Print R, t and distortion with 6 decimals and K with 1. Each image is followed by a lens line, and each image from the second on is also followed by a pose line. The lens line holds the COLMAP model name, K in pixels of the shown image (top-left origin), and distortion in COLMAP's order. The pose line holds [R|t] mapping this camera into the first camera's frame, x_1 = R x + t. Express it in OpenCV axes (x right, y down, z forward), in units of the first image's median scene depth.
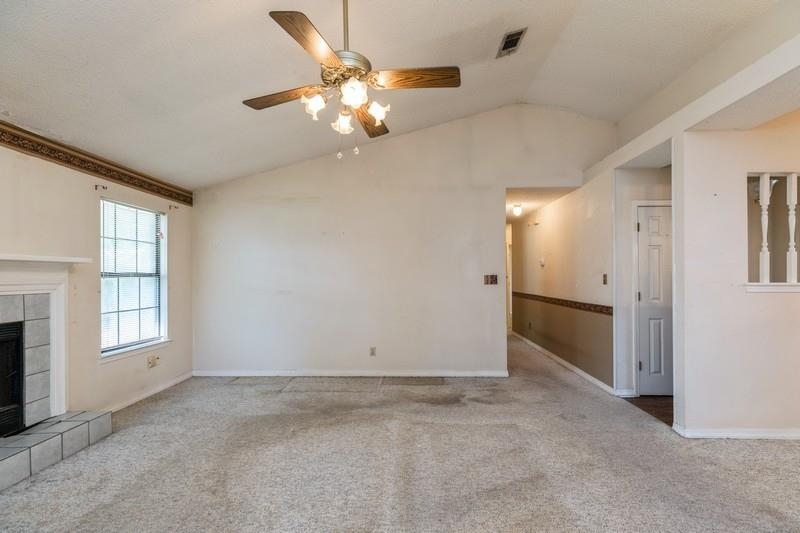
lens RADIAL K [[364.5, 0, 408.2], [0, 364.5, 268.8], [0, 0, 1]] dist [0.004410, -0.001000]
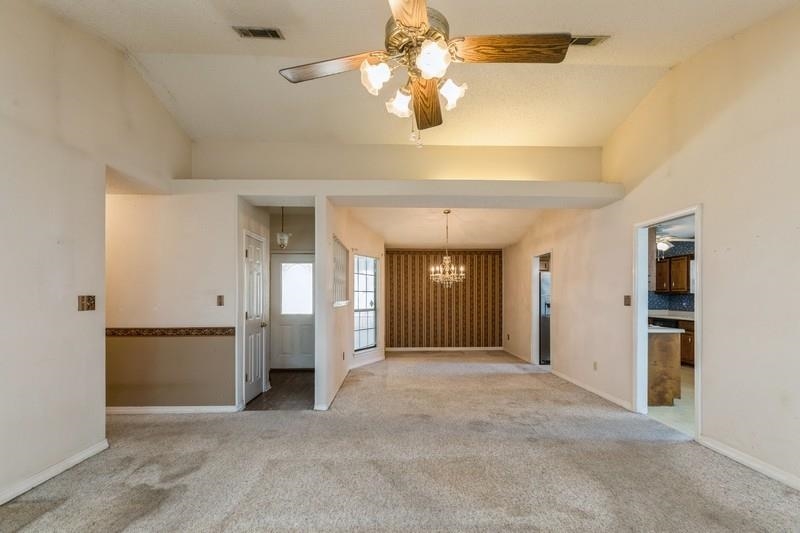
lens RADIAL K [[364.5, 0, 394.3], [0, 364.5, 301.2], [0, 0, 1]] dist [0.004410, -0.001000]
pose [[-0.038784, -0.010043, 0.999197, -0.625323], [-0.010717, 0.999896, 0.009634, 0.013418], [-0.999190, -0.010335, -0.038888, 0.717510]]
